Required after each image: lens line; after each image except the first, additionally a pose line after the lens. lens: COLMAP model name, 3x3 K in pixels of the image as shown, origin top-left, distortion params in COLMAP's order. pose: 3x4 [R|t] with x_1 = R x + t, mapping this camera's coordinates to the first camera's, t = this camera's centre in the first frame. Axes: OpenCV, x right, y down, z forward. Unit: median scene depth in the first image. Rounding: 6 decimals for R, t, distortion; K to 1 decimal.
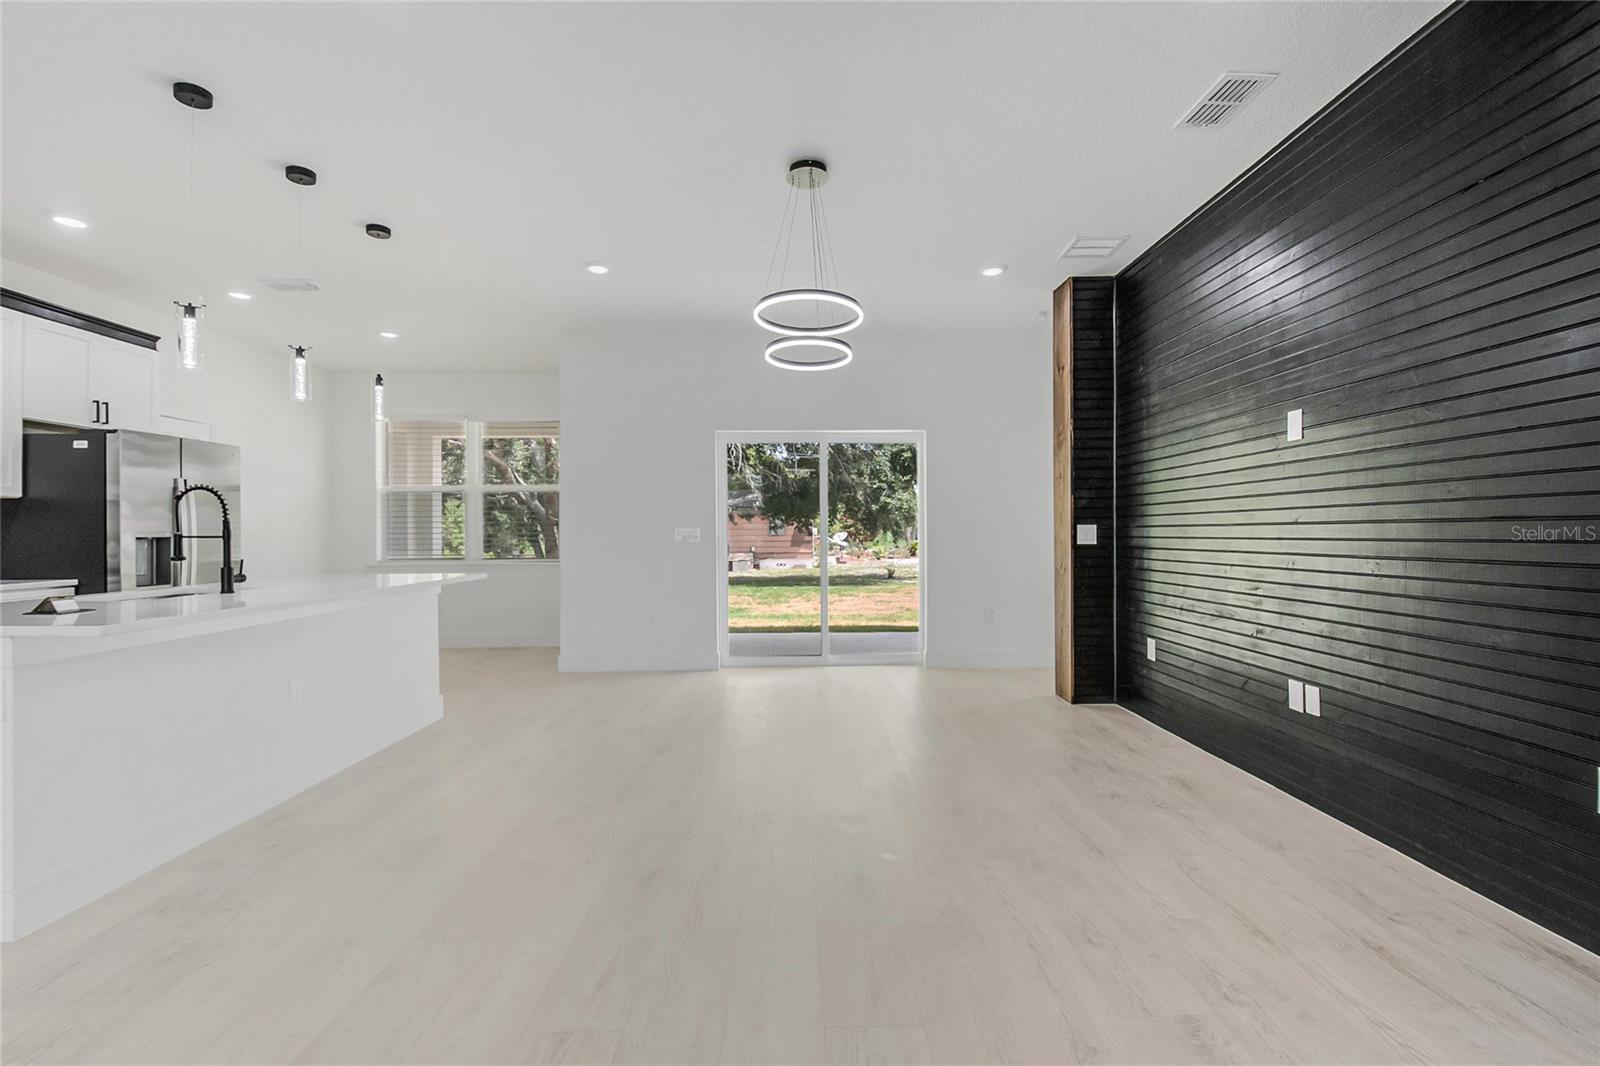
lens RADIAL K [[706.6, 0, 805.7], [0, 706.6, 534.6], [0, 0, 1]] dist [0.012740, -0.014723]
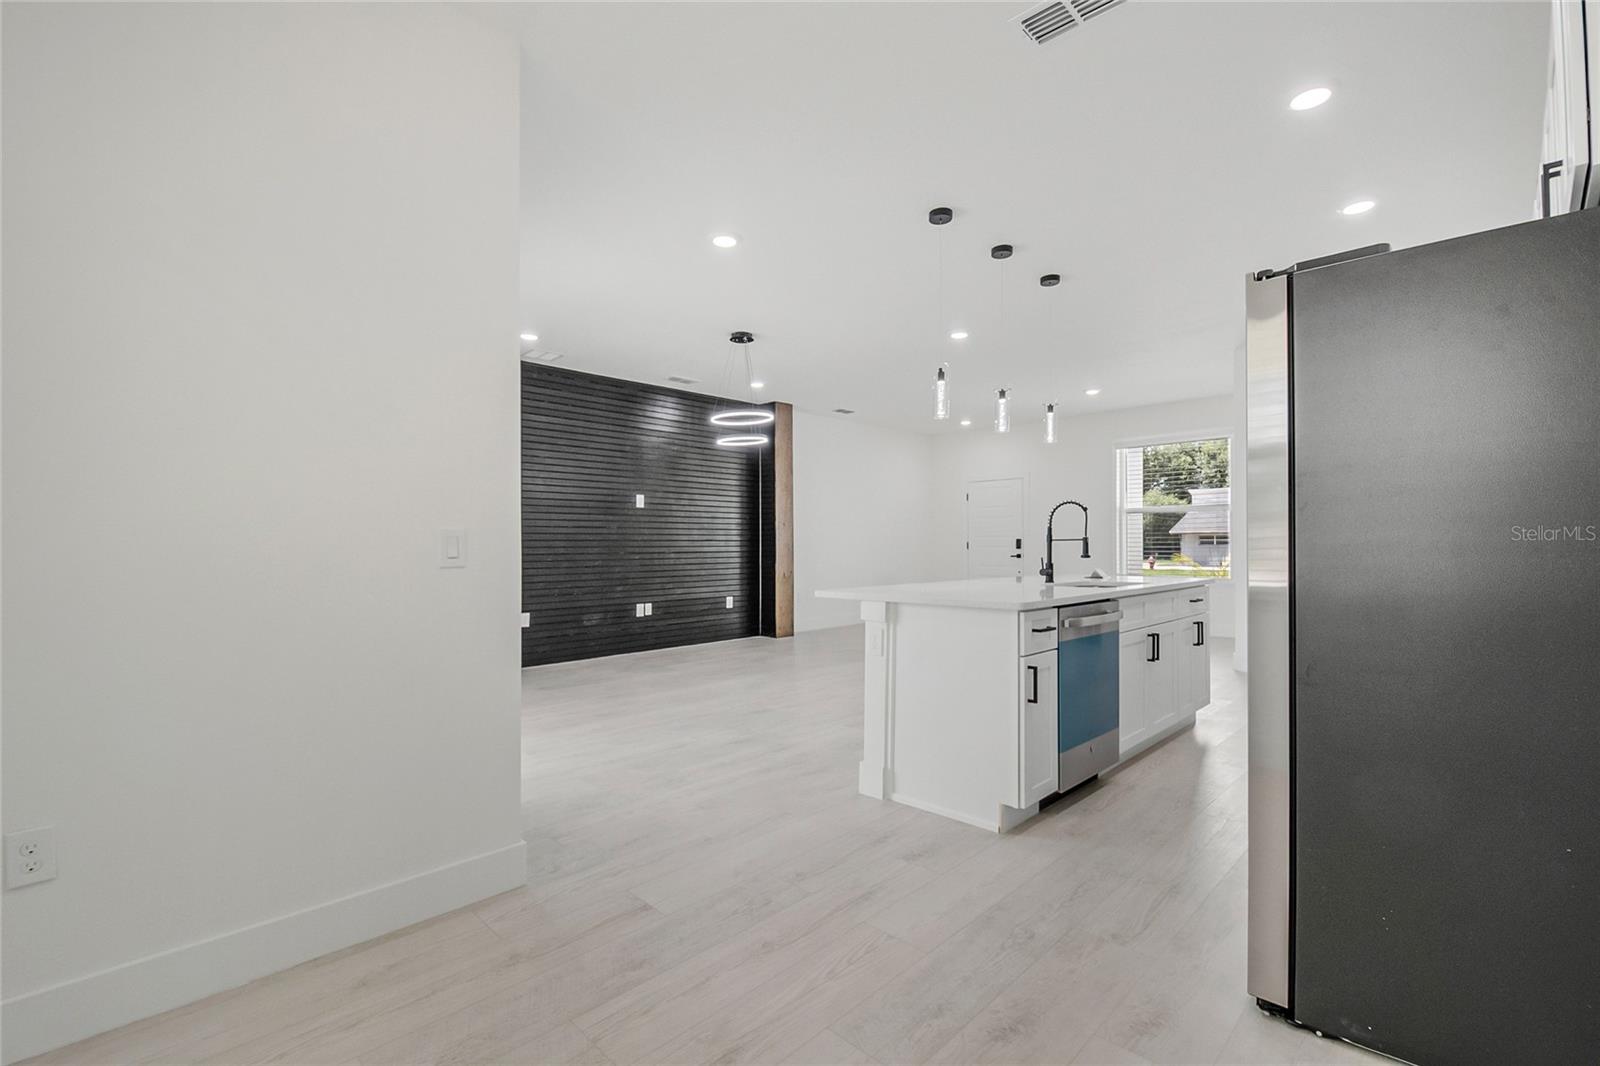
lens RADIAL K [[706.6, 0, 788.2], [0, 706.6, 547.5], [0, 0, 1]] dist [0.012740, -0.014723]
pose [[-0.675063, 0.007195, 0.737725, -1.119301], [0.010841, 0.999941, 0.000167, 0.009780], [-0.737680, 0.008110, -0.675101, 1.725566]]
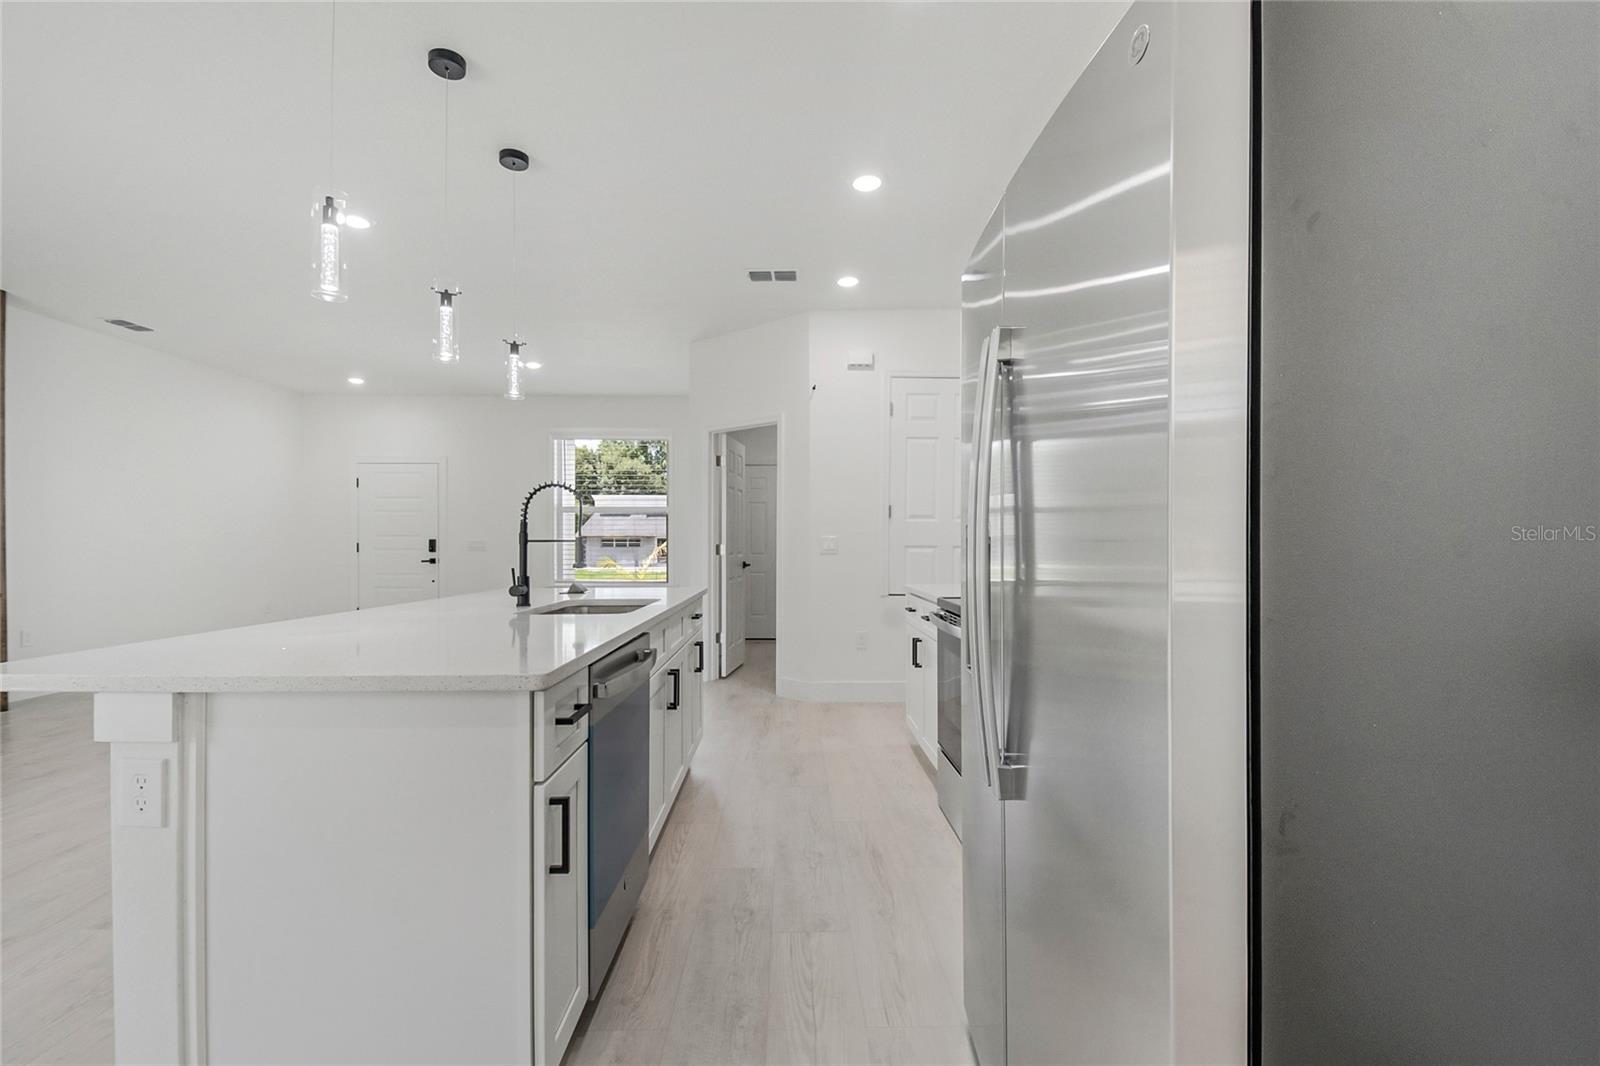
lens RADIAL K [[706.6, 0, 804.9], [0, 706.6, 551.4], [0, 0, 1]] dist [0.012740, -0.014723]
pose [[-0.999937, 0.006434, 0.009191, -0.891967], [0.006527, 0.999928, 0.010061, 0.008147], [-0.009126, 0.010120, -0.999907, 1.421606]]
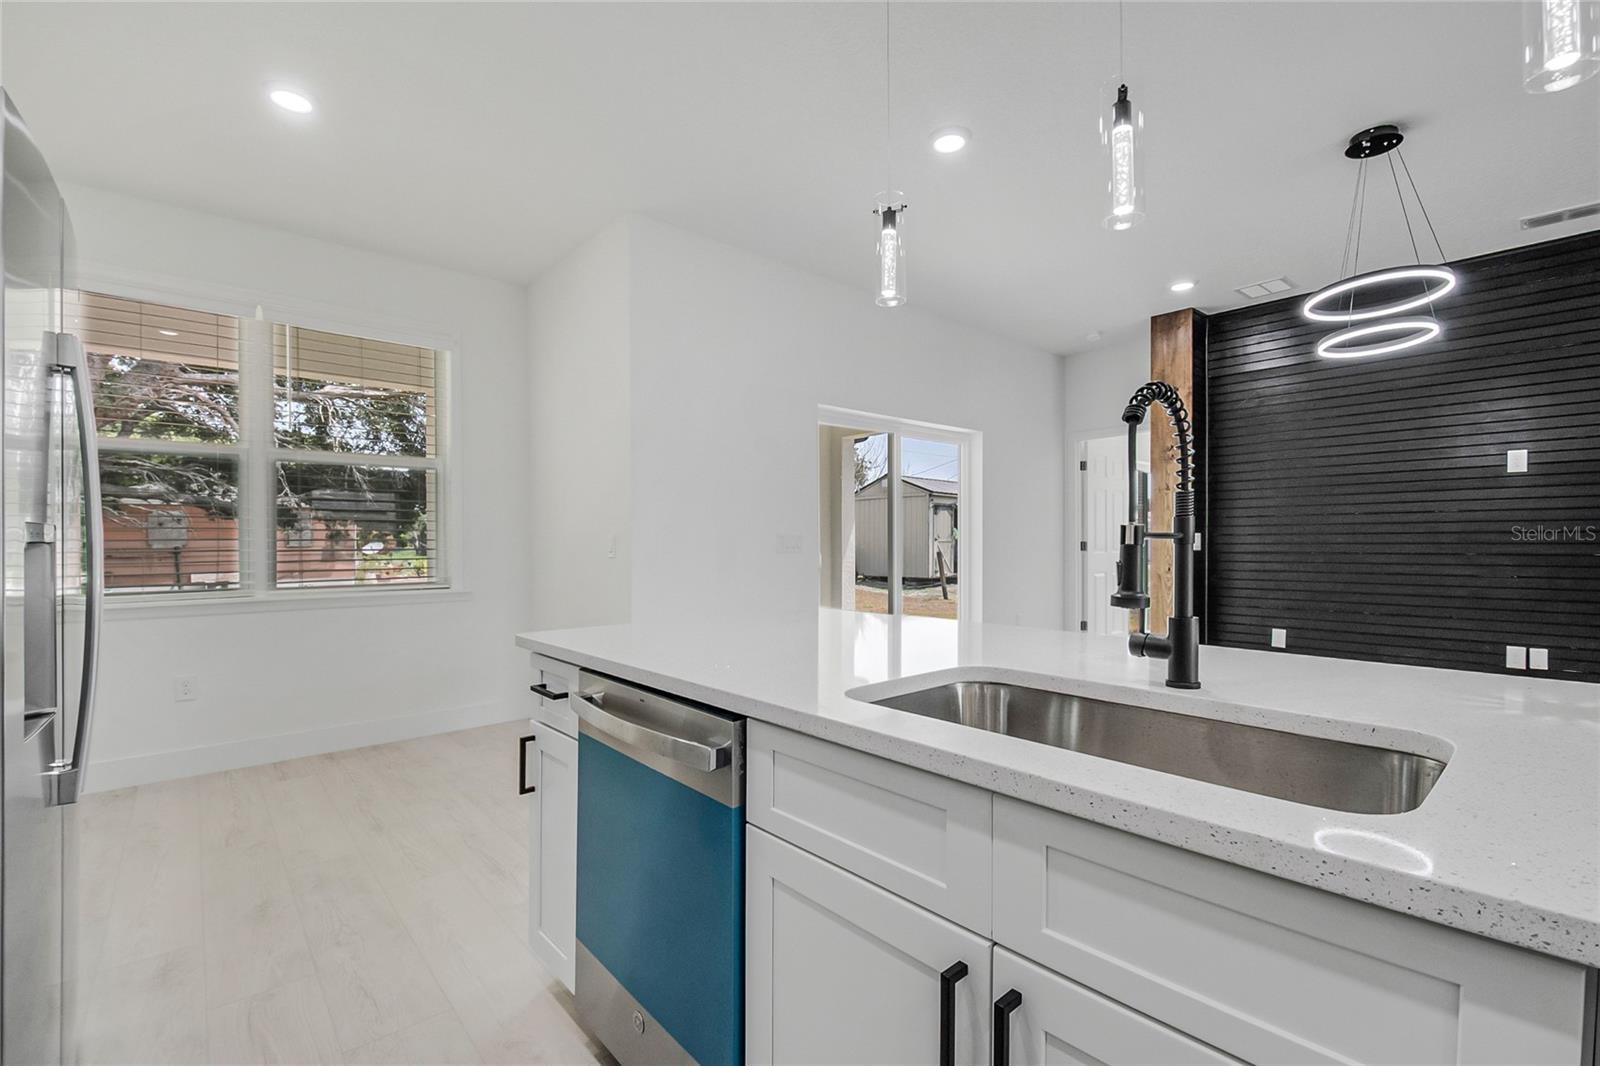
lens RADIAL K [[706.6, 0, 810.6], [0, 706.6, 549.2], [0, 0, 1]] dist [0.012740, -0.014723]
pose [[0.758815, -0.005887, 0.651280, -0.929290], [0.002029, 0.999976, 0.006675, 0.003576], [-0.651303, -0.003743, 0.758808, 0.647794]]
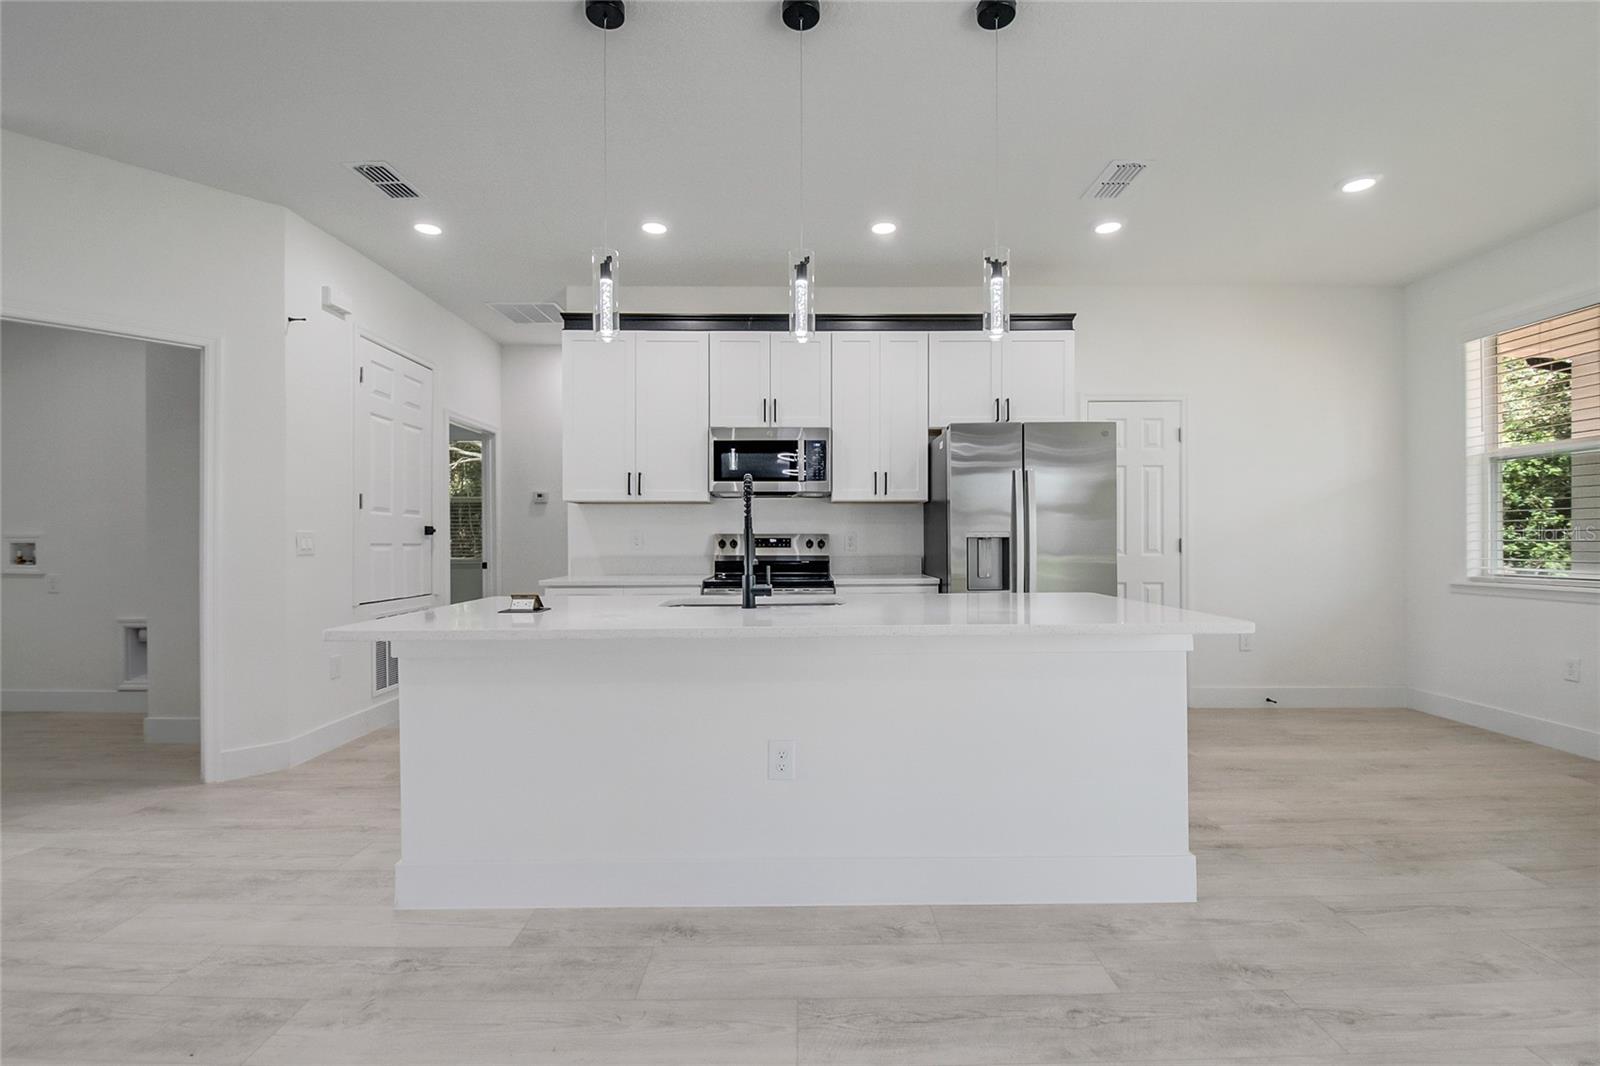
lens RADIAL K [[706.6, 0, 809.8], [0, 706.6, 537.8], [0, 0, 1]] dist [0.012740, -0.014723]
pose [[-0.009043, 0.006888, -0.999935, -0.016950], [0.002310, 0.999974, 0.006867, -0.002118], [0.999956, -0.002248, -0.009058, 0.825715]]
